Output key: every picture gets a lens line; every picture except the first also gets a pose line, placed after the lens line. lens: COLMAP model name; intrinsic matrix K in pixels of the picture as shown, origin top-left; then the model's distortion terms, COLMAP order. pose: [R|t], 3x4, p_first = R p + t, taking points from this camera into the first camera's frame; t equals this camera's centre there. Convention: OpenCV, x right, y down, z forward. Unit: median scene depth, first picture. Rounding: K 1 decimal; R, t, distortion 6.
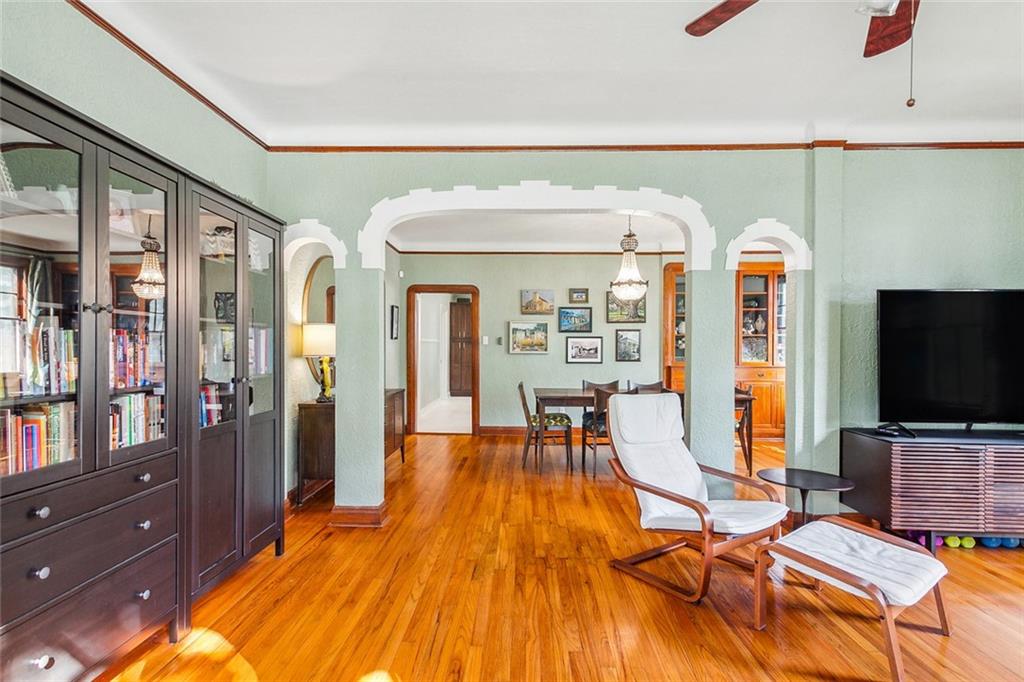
lens RADIAL K [[501.5, 0, 507.8], [0, 501.5, 347.6], [0, 0, 1]] dist [0.002978, 0.000192]
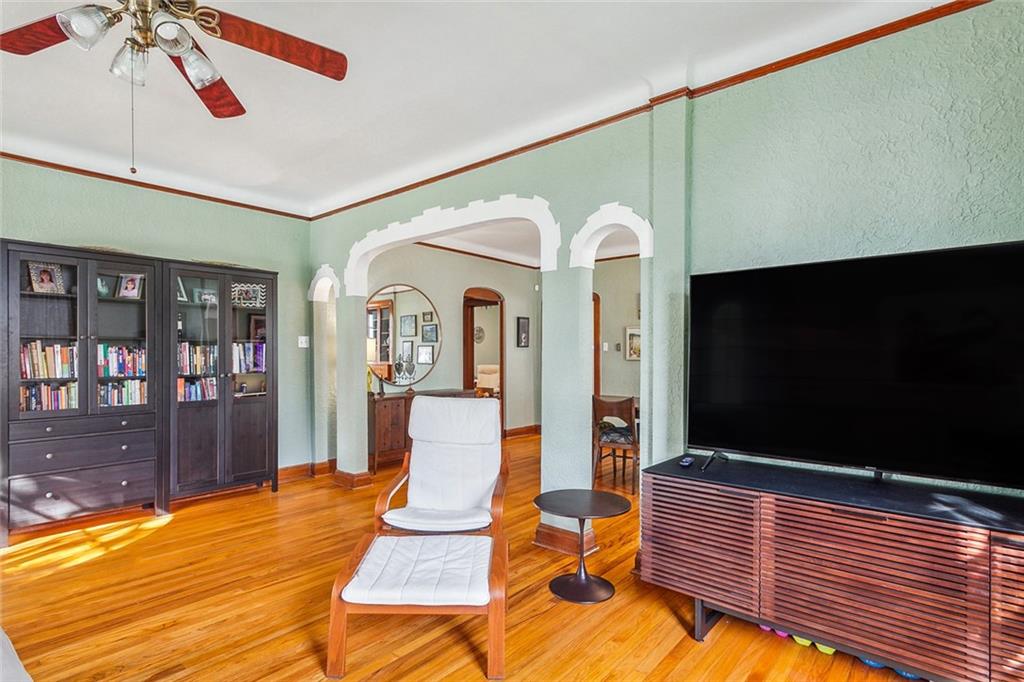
lens RADIAL K [[511.6, 0, 512.7], [0, 511.6, 351.1], [0, 0, 1]] dist [0.014098, 0.000376]
pose [[0.782260, -0.011723, -0.622841, 0.934396], [0.006889, 0.999925, -0.010168, 0.006008], [0.622914, 0.003663, 0.782282, 0.202586]]
